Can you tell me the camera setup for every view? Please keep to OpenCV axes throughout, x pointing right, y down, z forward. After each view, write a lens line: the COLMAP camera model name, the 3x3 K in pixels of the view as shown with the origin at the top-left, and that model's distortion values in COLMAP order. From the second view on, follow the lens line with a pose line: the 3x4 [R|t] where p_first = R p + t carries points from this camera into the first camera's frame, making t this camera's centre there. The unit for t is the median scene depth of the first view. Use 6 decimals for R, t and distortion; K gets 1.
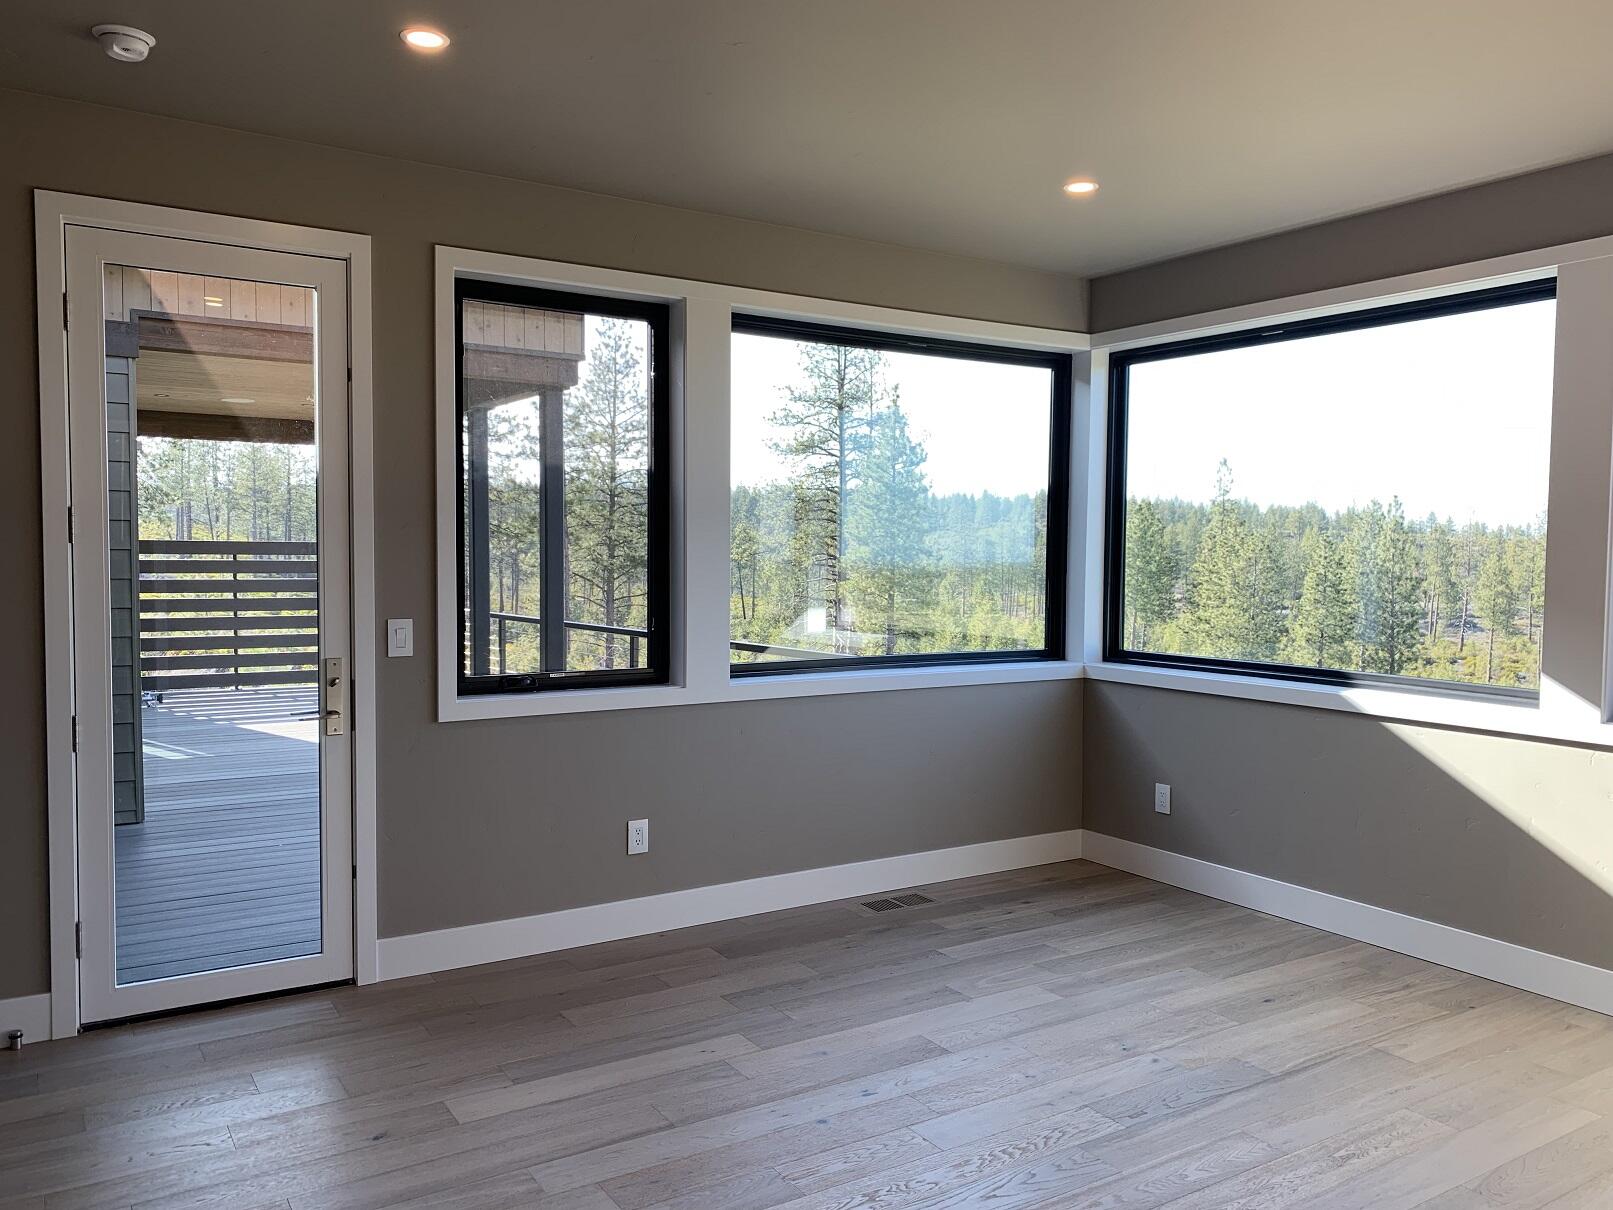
lens RADIAL K [[1303.2, 0, 859.8], [0, 1303.2, 629.1], [0, 0, 1]] dist [-0.001287, -0.078802]
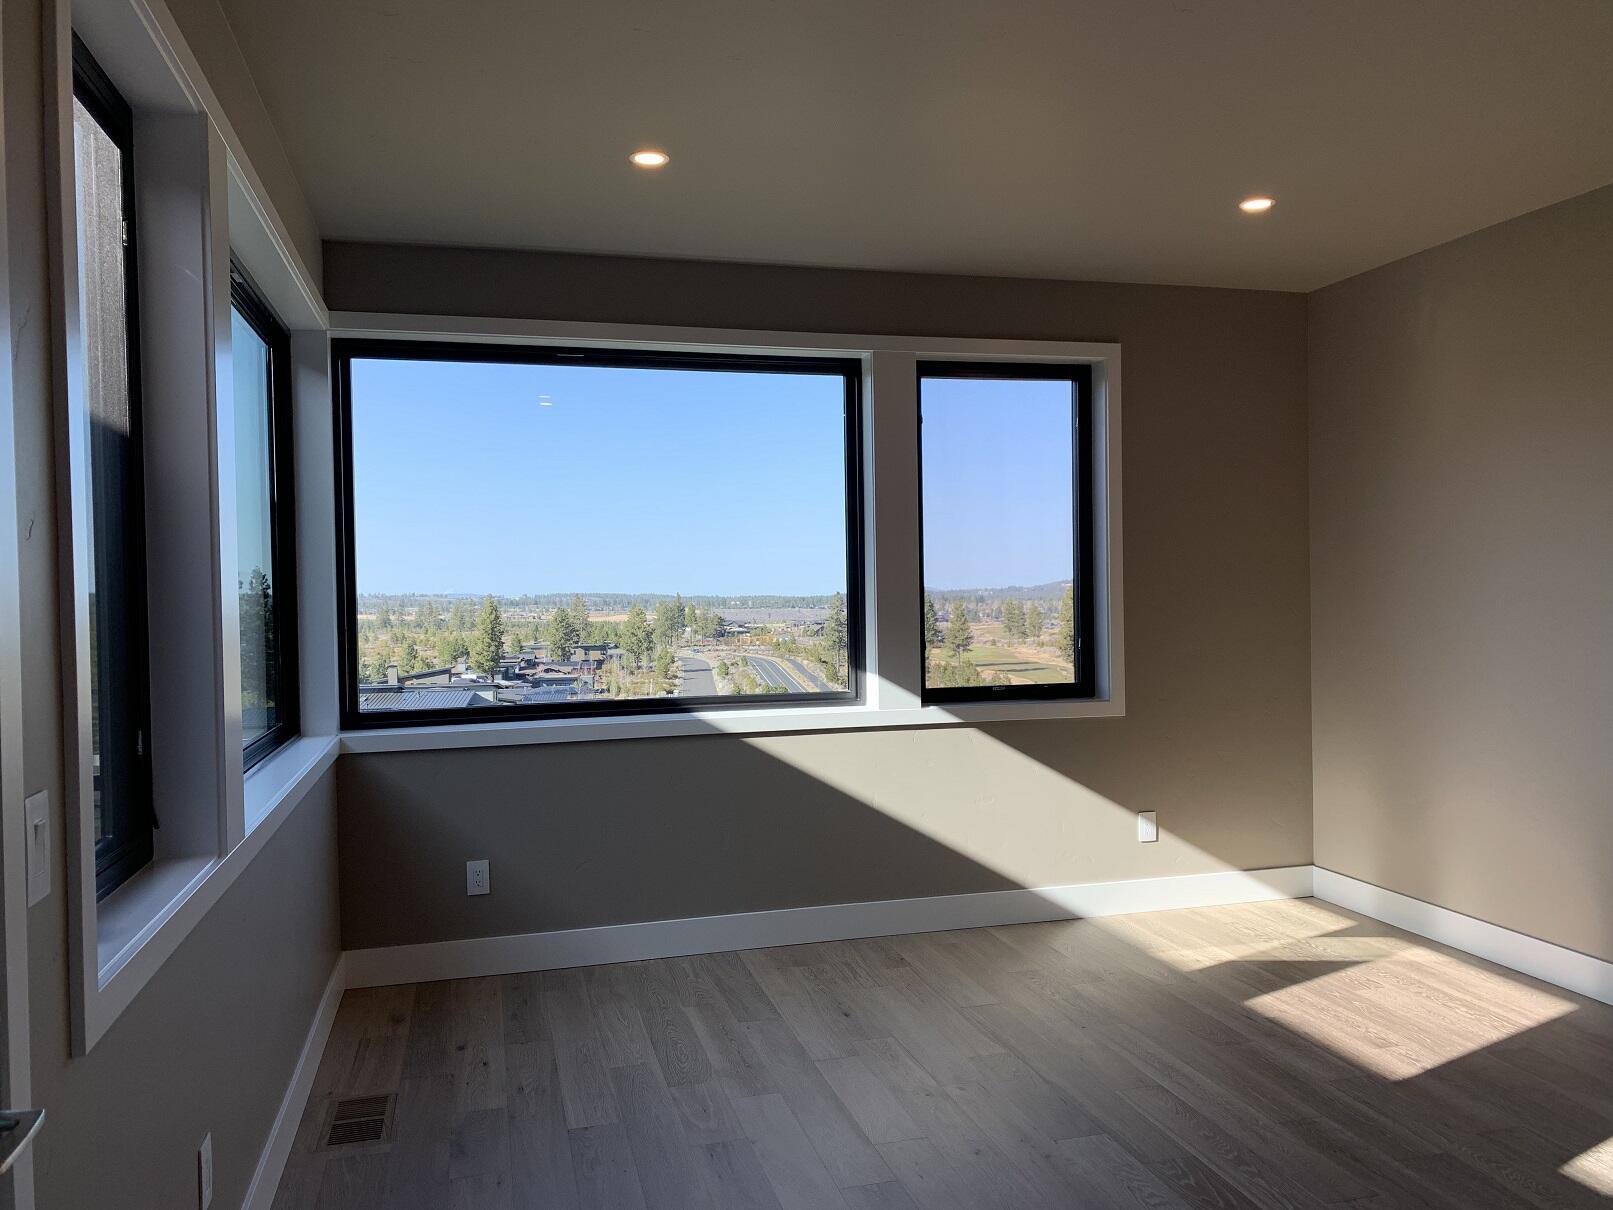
lens RADIAL K [[1238.6, 0, 827.0], [0, 1238.6, 604.3], [0, 0, 1]] dist [0.038561, -0.042913]
pose [[0.293737, -0.031013, 0.955383, -0.471900], [0.081102, 0.996678, 0.007419, -0.035055], [-0.952439, 0.075305, 0.295277, 0.531749]]
